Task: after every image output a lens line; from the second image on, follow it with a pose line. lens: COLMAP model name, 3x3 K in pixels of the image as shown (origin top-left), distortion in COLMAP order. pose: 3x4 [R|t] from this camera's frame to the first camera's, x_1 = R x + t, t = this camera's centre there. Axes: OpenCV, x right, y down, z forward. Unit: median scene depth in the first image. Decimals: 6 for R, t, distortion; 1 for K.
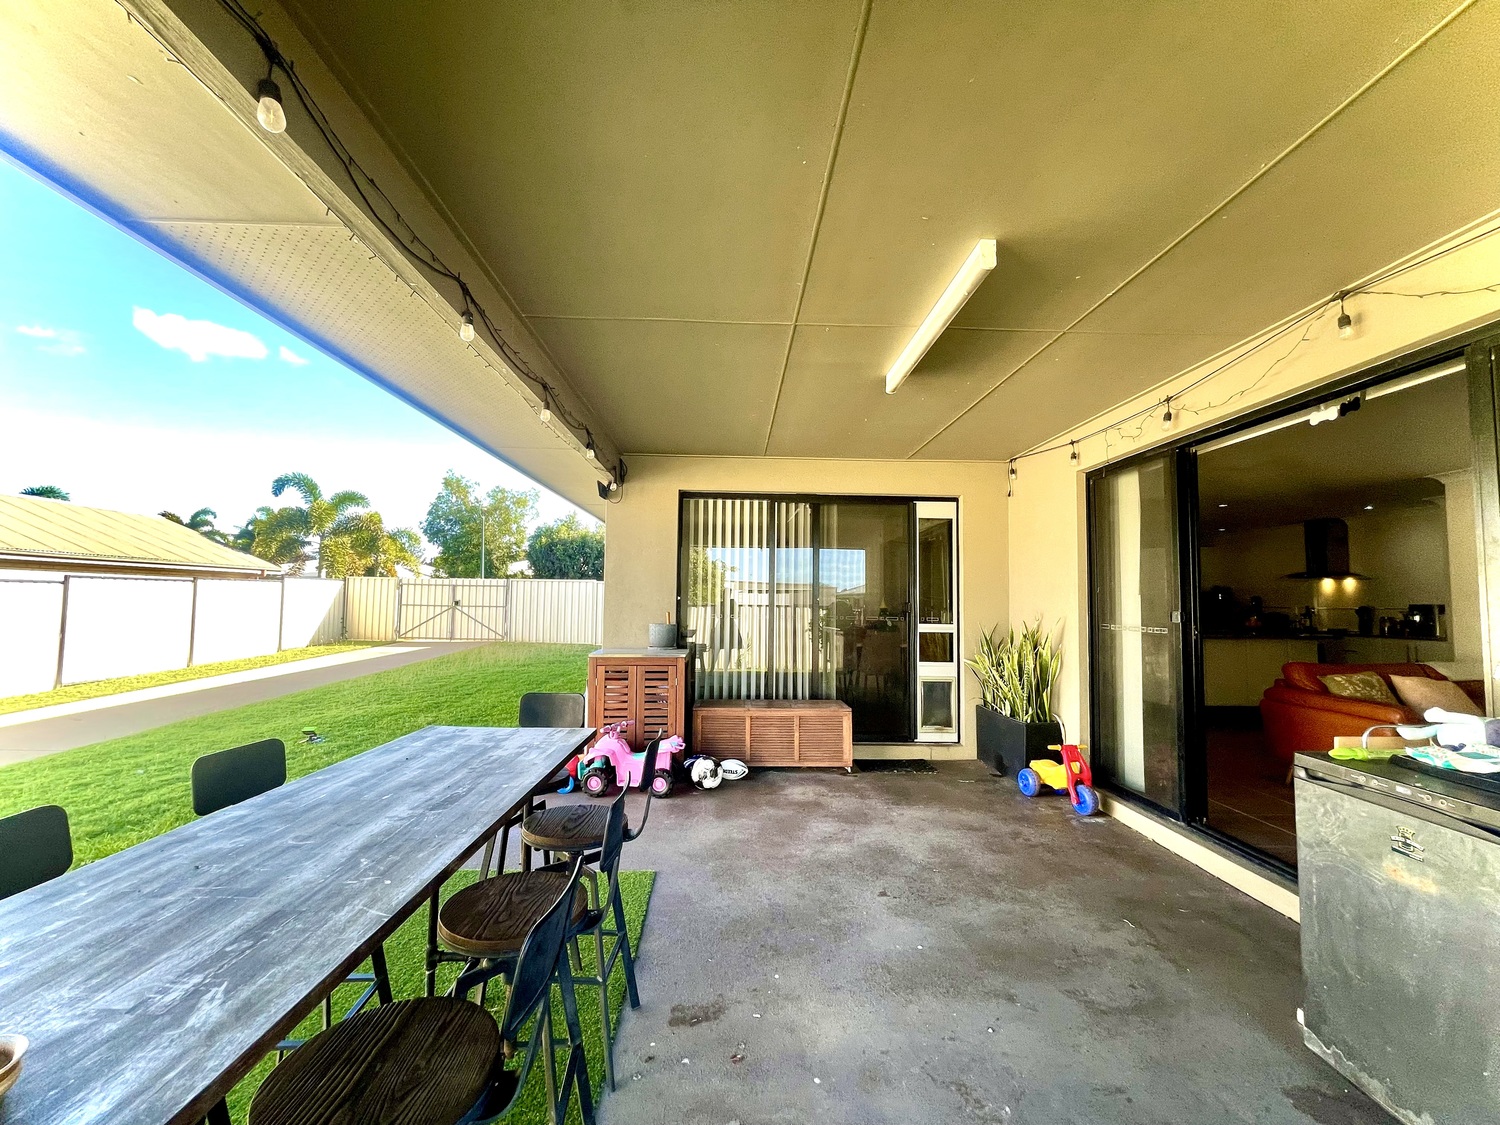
lens RADIAL K [[603.4, 0, 751.3], [0, 603.4, 567.8], [0, 0, 1]] dist [0.002118, 0.000462]
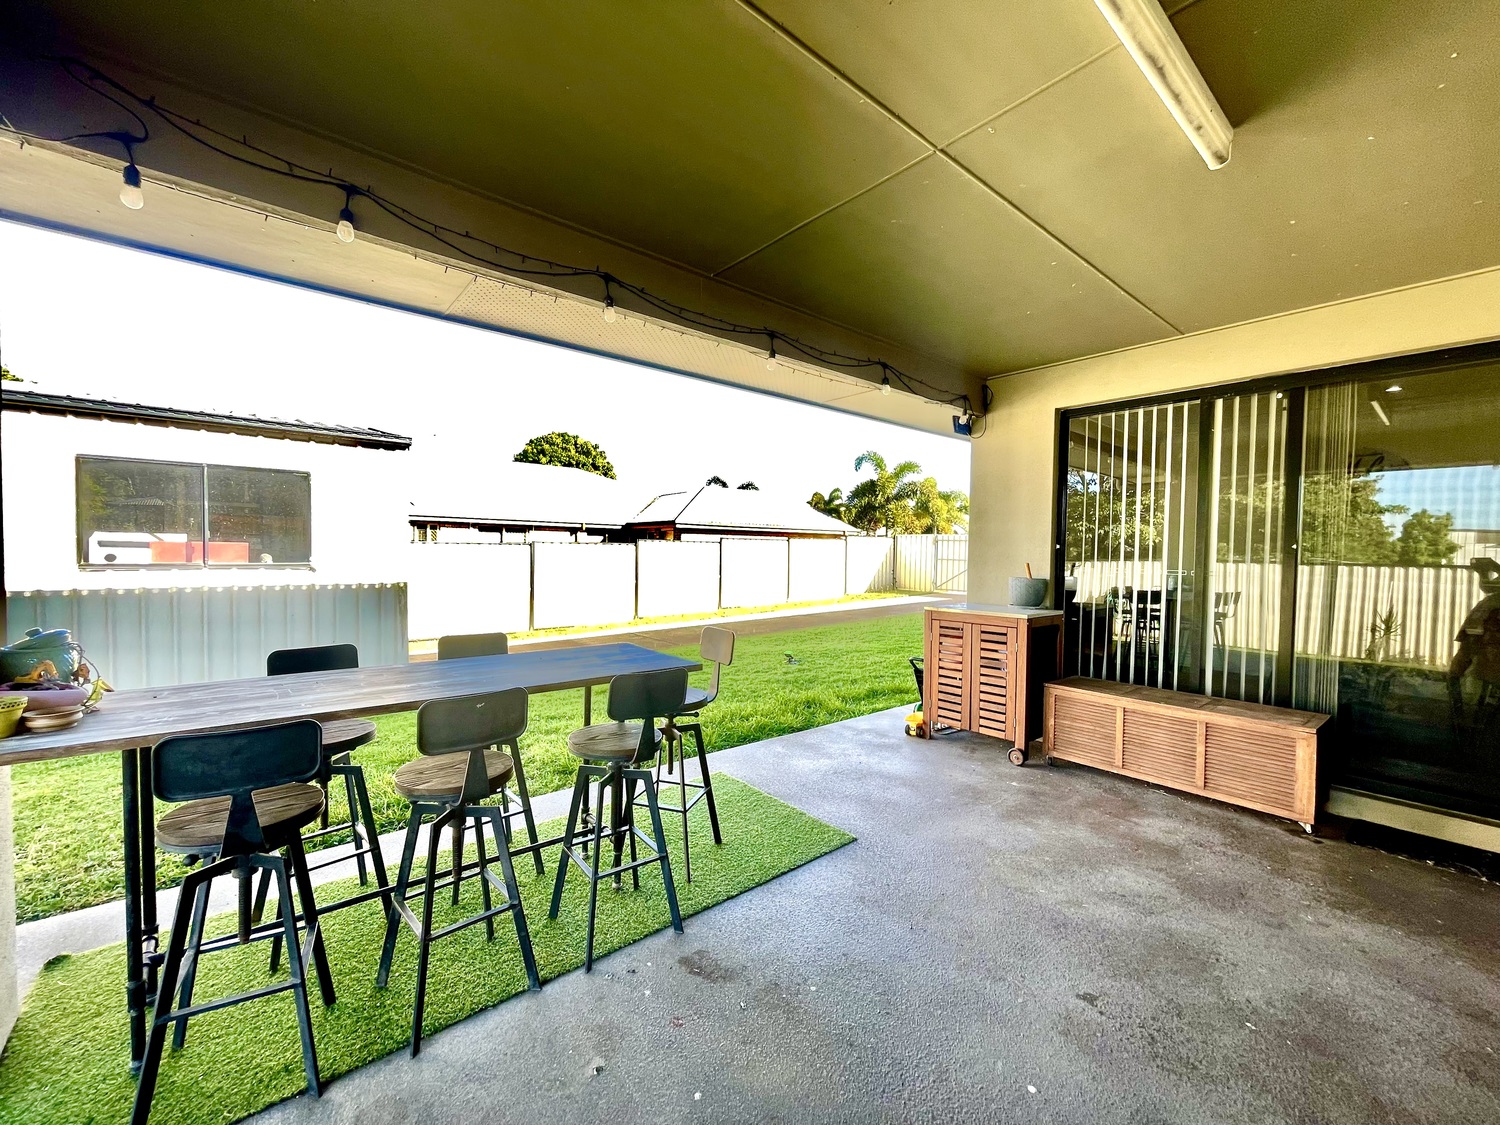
lens RADIAL K [[605.5, 0, 746.9], [0, 605.5, 569.2], [0, 0, 1]] dist [-0.001235, -0.000198]
pose [[0.615909, 0.020392, -0.787553, 0.101862], [0.037147, 0.997801, 0.054887, 0.008121], [0.786941, -0.063061, 0.613797, 0.073069]]
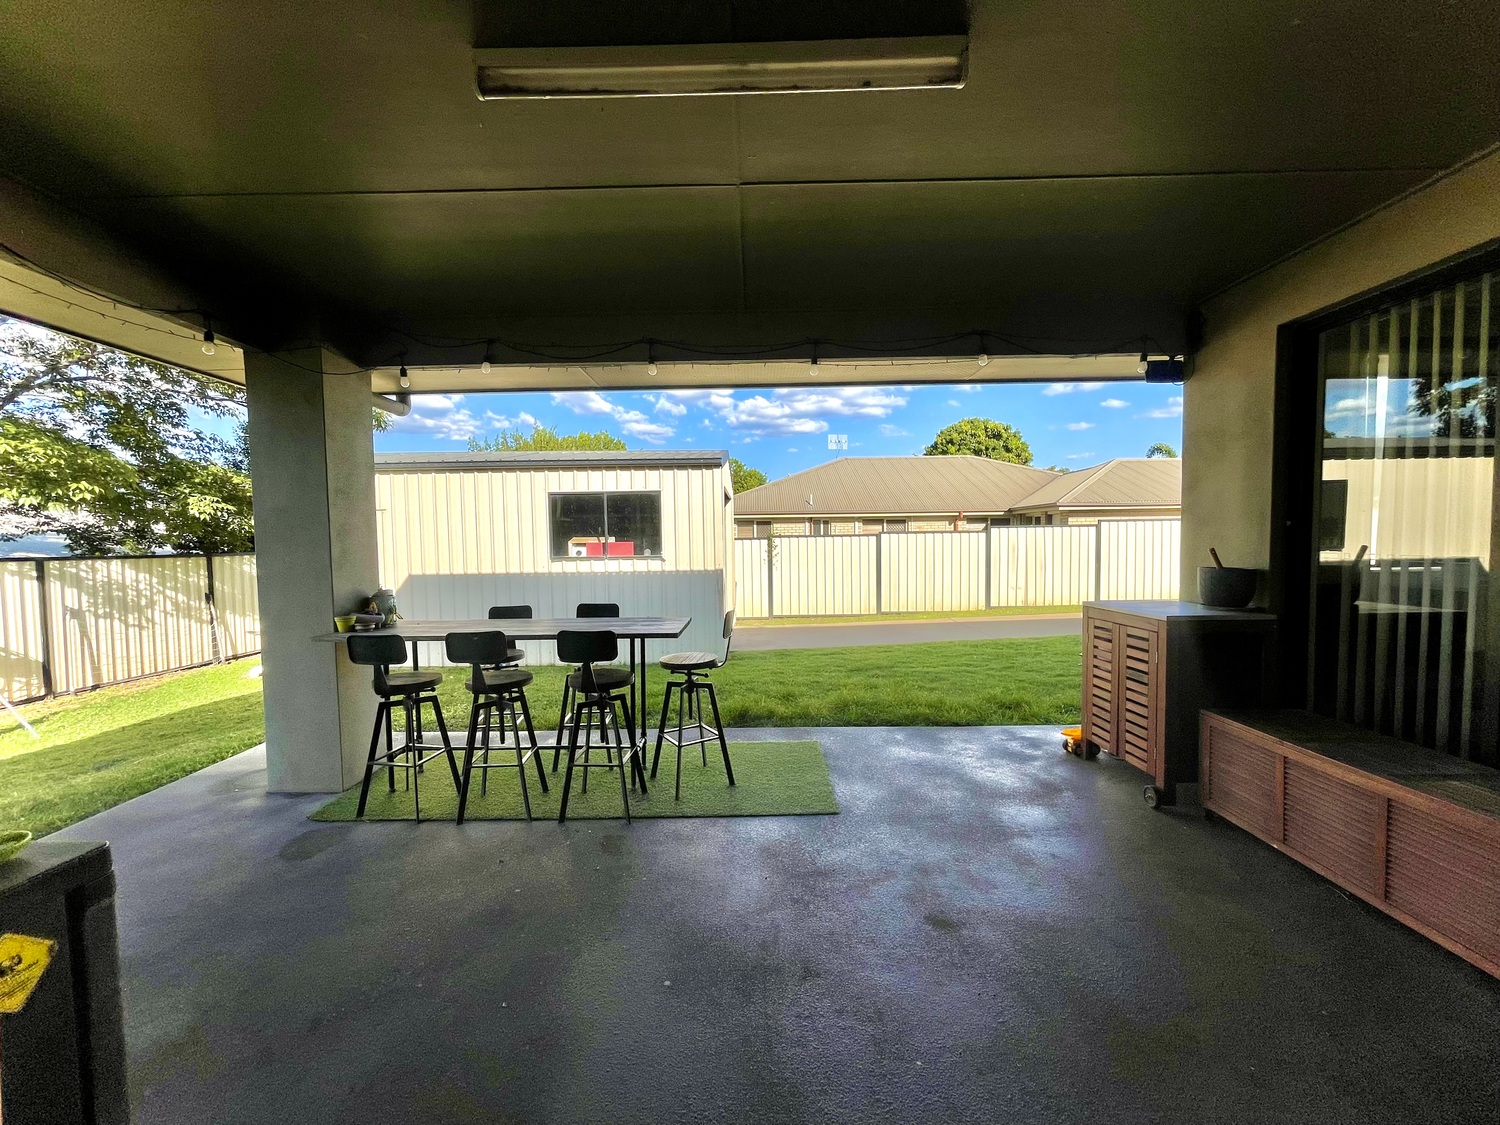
lens RADIAL K [[605.5, 0, 746.9], [0, 605.5, 569.2], [0, 0, 1]] dist [-0.001235, -0.000198]
pose [[-0.037006, 0.037057, -0.998628, 0.180636], [0.070355, 0.996929, 0.034387, 0.015034], [0.996835, -0.068986, -0.039499, 0.206409]]
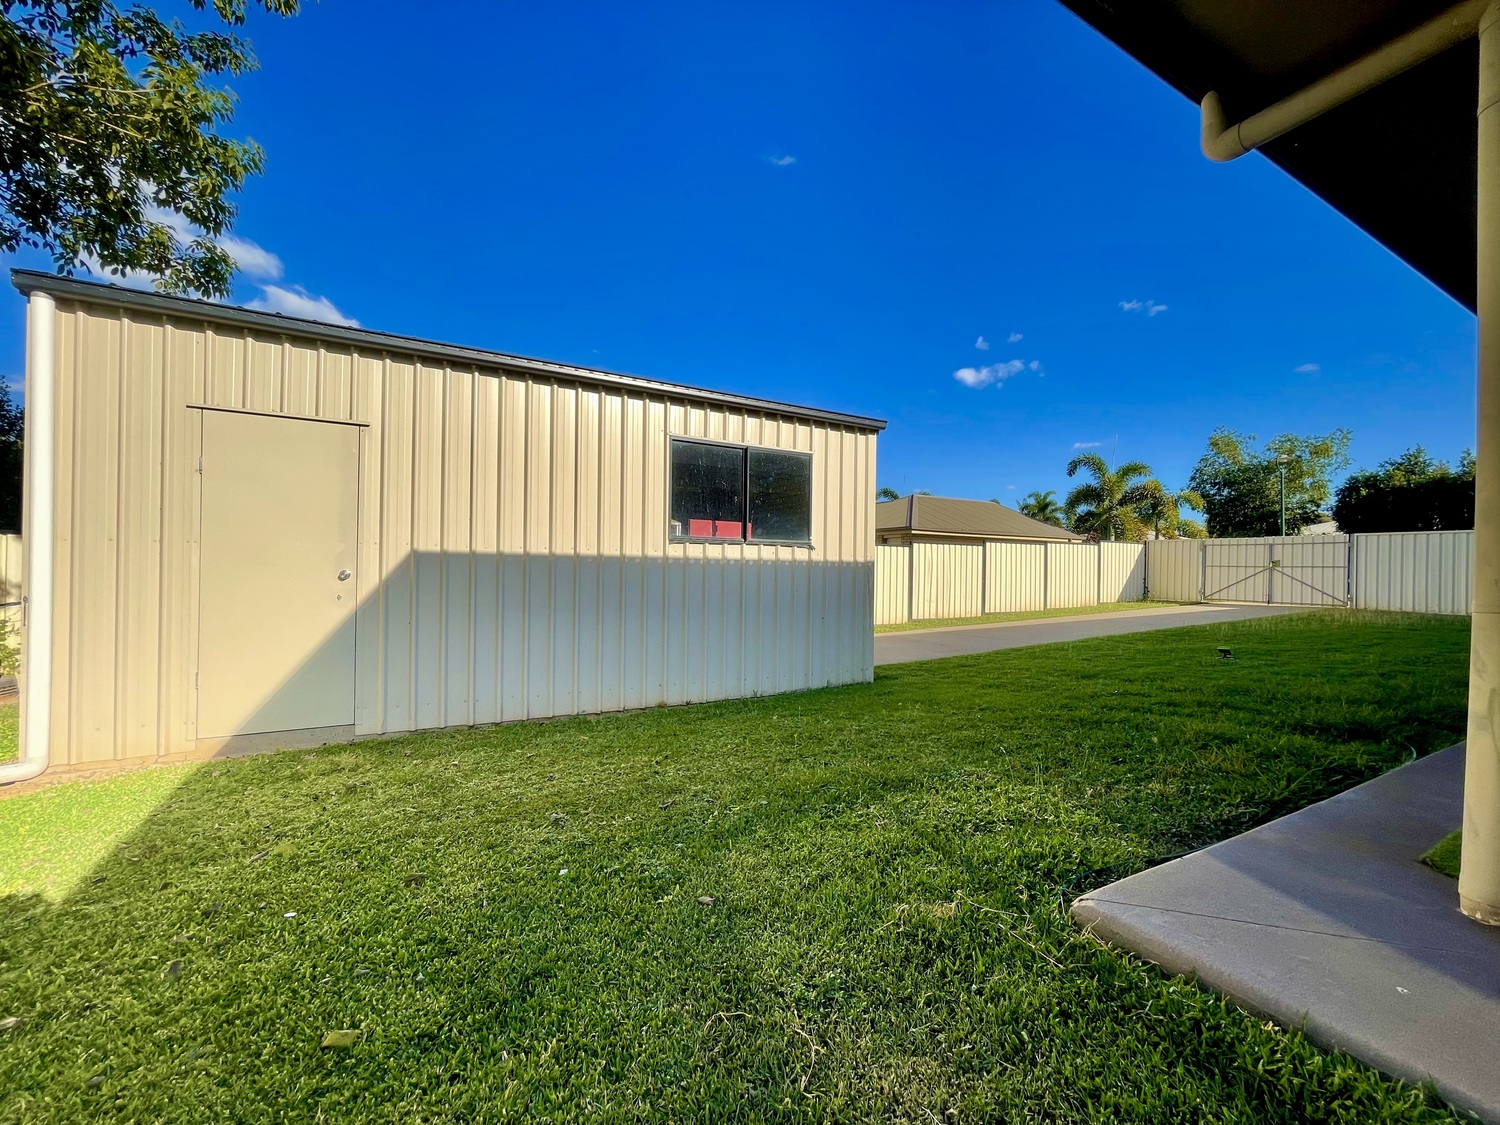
lens RADIAL K [[600.5, 0, 747.2], [0, 600.5, 567.7], [0, 0, 1]] dist [0.000101, -0.000026]
pose [[0.452897, -0.003341, -0.891557, -0.053608], [0.037283, 0.999189, 0.015195, 0.028290], [0.890783, -0.040122, 0.452654, -0.159474]]
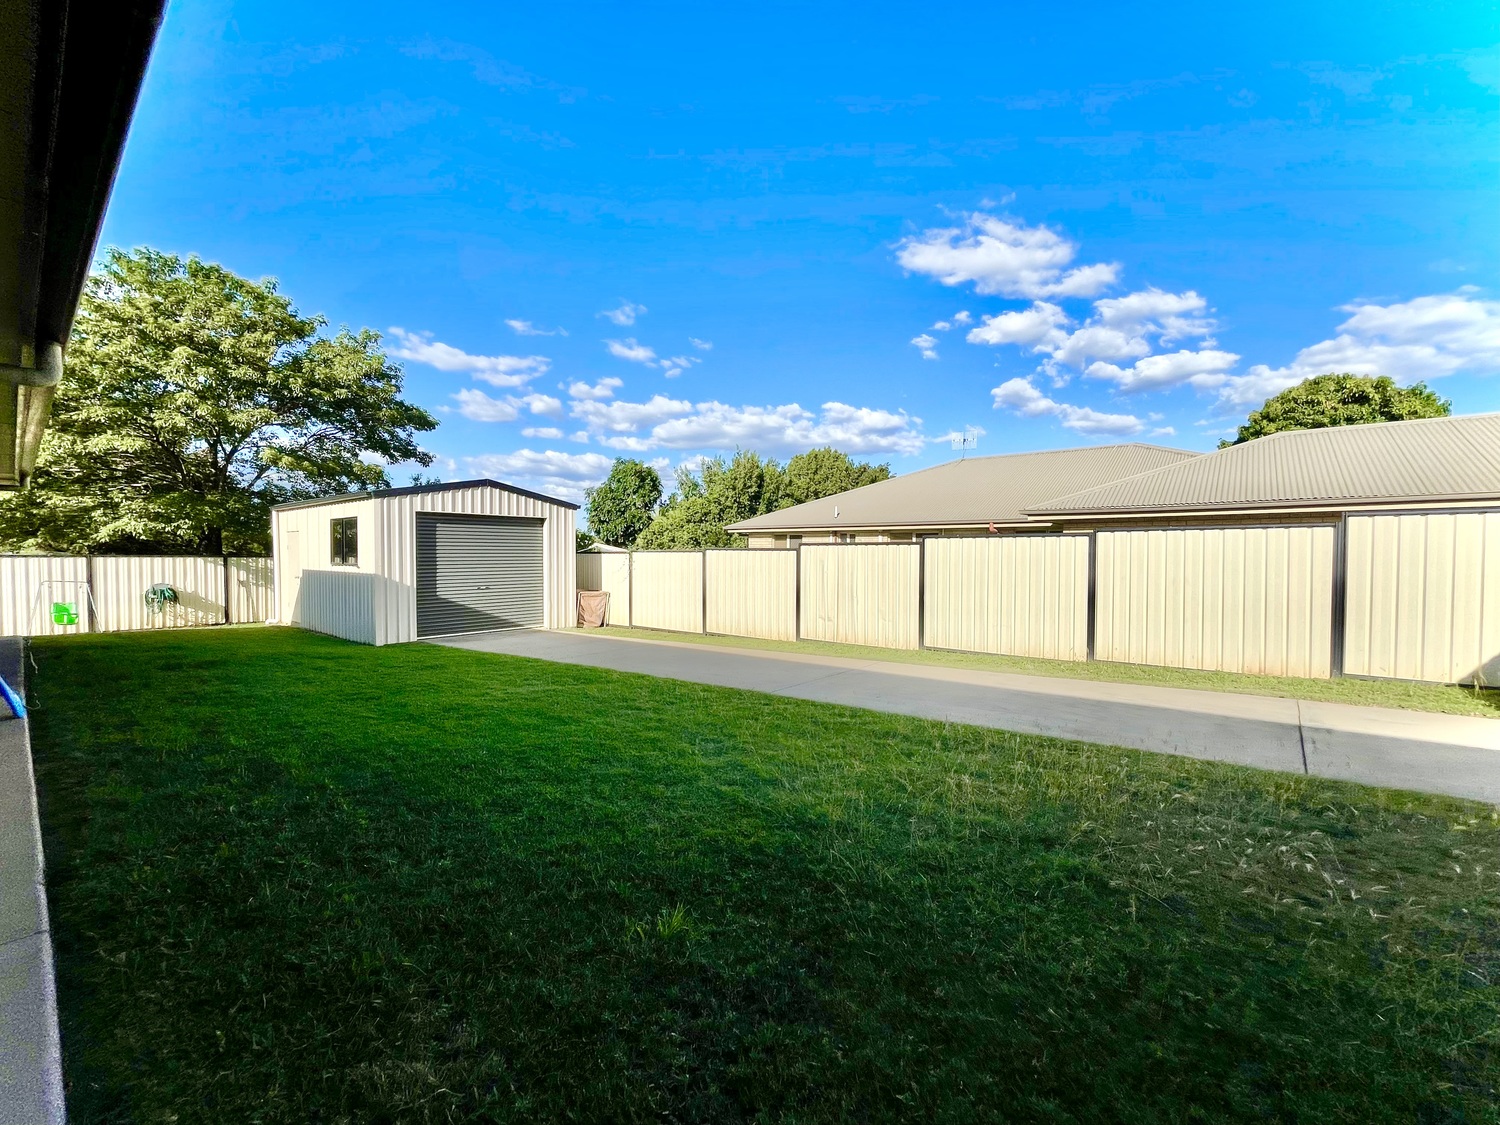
lens RADIAL K [[600.2, 0, 744.0], [0, 600.2, 568.3], [0, 0, 1]] dist [-0.000924, -0.000334]
pose [[-0.654729, 0.003330, -0.755856, -0.159169], [0.031588, 0.999237, -0.022959, 0.062259], [0.755204, -0.038908, -0.654335, 1.072664]]
